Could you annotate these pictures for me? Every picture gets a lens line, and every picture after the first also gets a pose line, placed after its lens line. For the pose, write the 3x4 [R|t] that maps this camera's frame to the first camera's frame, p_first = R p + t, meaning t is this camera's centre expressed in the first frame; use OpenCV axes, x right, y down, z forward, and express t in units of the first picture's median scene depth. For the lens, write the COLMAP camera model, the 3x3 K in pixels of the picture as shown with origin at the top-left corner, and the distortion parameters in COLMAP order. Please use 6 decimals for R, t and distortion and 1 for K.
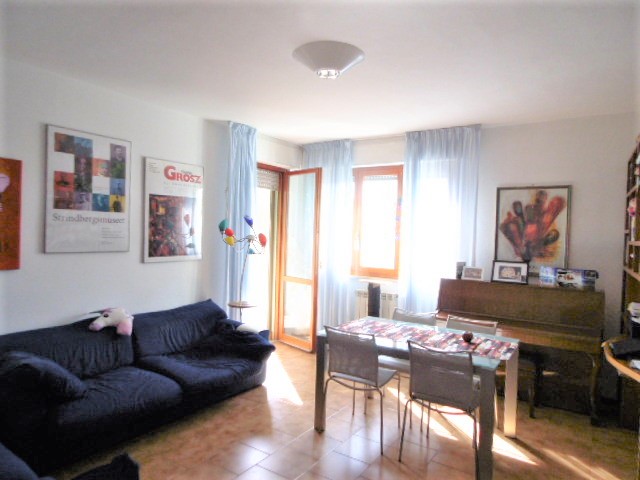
lens RADIAL K [[424.1, 0, 315.1], [0, 424.1, 234.6], [0, 0, 1]] dist [0.022327, -0.014907]
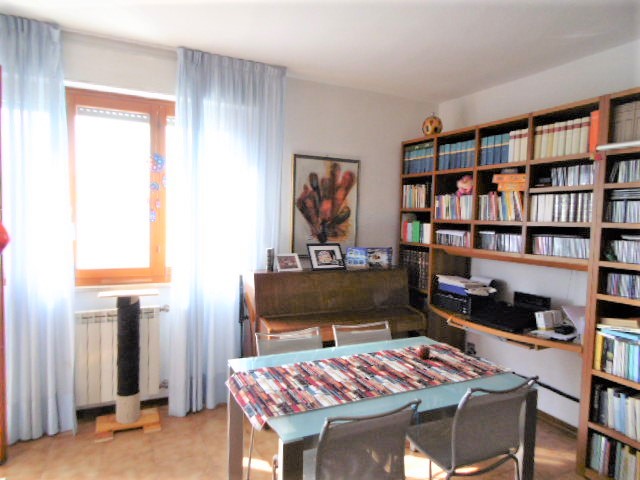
lens RADIAL K [[424.1, 0, 317.2], [0, 424.1, 243.5], [0, 0, 1]] dist [0.022327, -0.014907]
pose [[0.516174, -0.072427, 0.853416, -0.276263], [-0.005545, 0.996115, 0.087892, -0.012743], [-0.856466, -0.050100, 0.513767, 0.583534]]
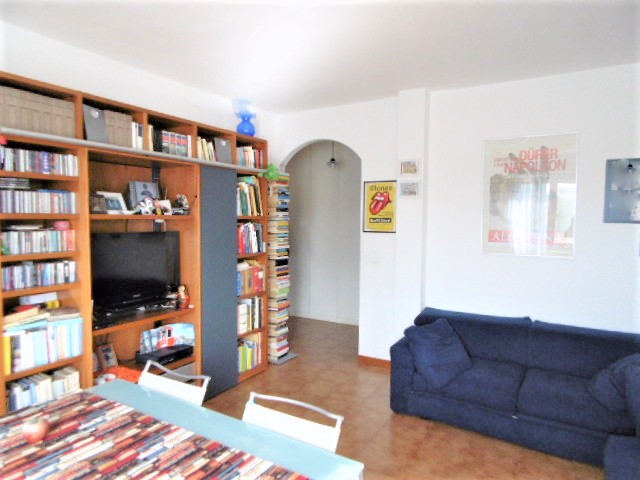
lens RADIAL K [[424.1, 0, 318.3], [0, 424.1, 238.7], [0, 0, 1]] dist [0.022327, -0.014907]
pose [[-0.997798, -0.040069, -0.052860, 0.060605], [-0.042961, 0.997574, 0.054768, -0.006534], [0.050537, 0.056918, -0.997099, 1.096707]]
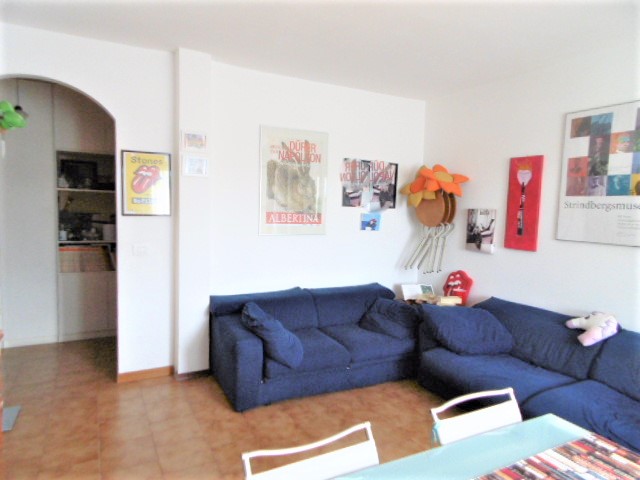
lens RADIAL K [[424.1, 0, 319.0], [0, 424.1, 239.9], [0, 0, 1]] dist [0.022327, -0.014907]
pose [[-0.466151, 0.024804, -0.884357, 0.439935], [-0.049934, 0.997276, 0.054291, 0.013145], [0.883295, 0.069468, -0.463642, 0.766559]]
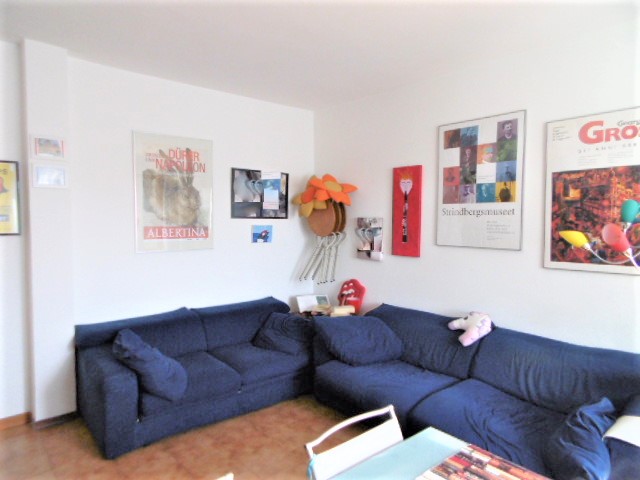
lens RADIAL K [[424.1, 0, 317.3], [0, 424.1, 239.4], [0, 0, 1]] dist [0.022327, -0.014907]
pose [[-0.262348, 0.015607, -0.964847, 0.390545], [-0.019579, 0.999577, 0.021493, 0.008578], [0.964775, 0.024530, -0.261931, 0.781526]]
